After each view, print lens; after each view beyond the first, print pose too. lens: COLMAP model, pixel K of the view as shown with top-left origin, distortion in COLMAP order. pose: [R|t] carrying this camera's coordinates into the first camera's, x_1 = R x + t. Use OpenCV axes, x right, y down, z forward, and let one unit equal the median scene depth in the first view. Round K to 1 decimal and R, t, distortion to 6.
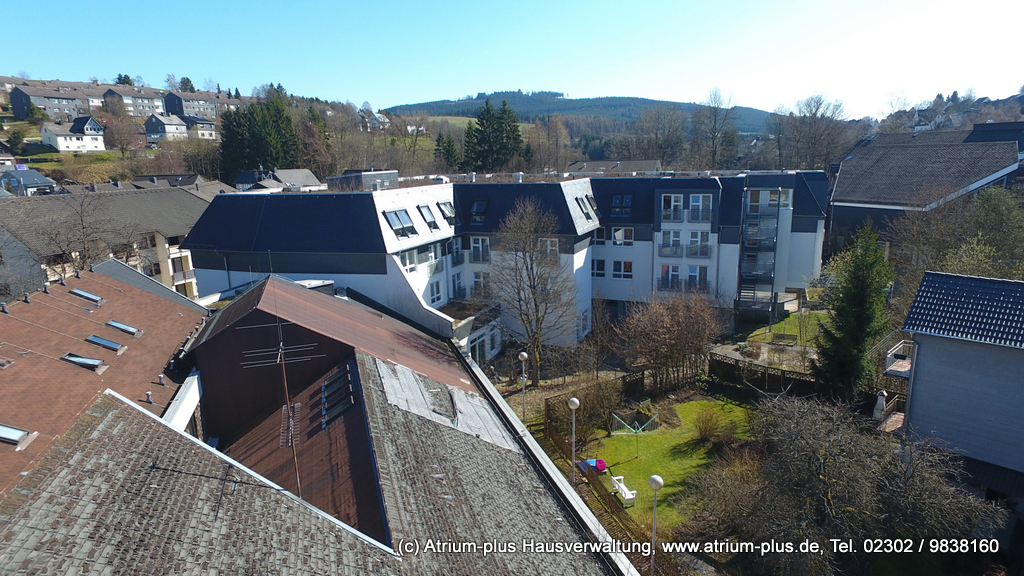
lens RADIAL K [[594.1, 0, 517.1], [0, 594.1, 289.5], [0, 0, 1]] dist [-0.013632, 0.019856]
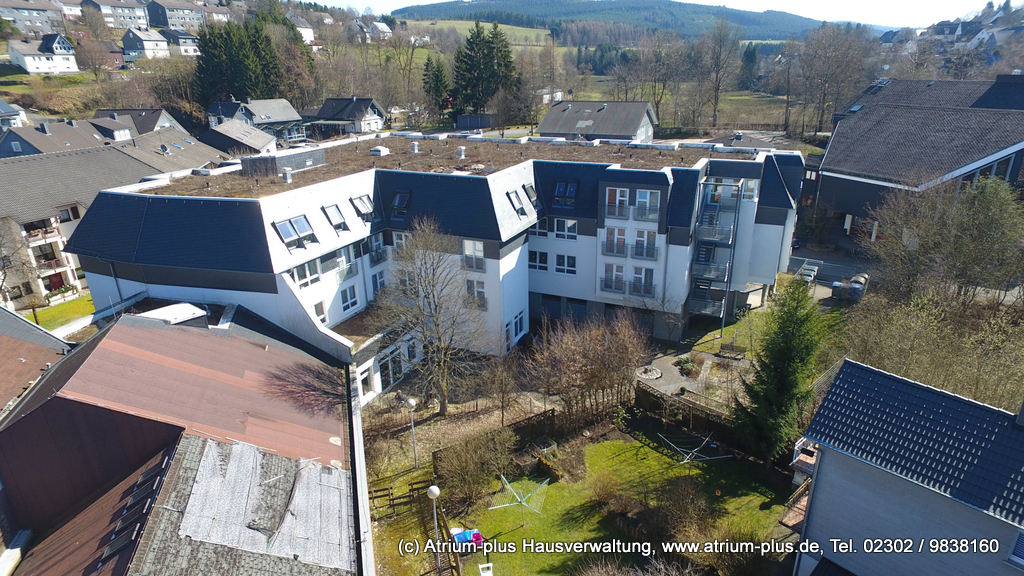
lens RADIAL K [[594.1, 0, 517.1], [0, 594.1, 289.5], [0, 0, 1]] dist [-0.013632, 0.019856]
pose [[0.999539, 0.018830, -0.023815, 0.128647], [-0.015161, 0.989199, 0.145791, -0.130832], [0.026303, -0.145363, 0.989029, 0.089787]]
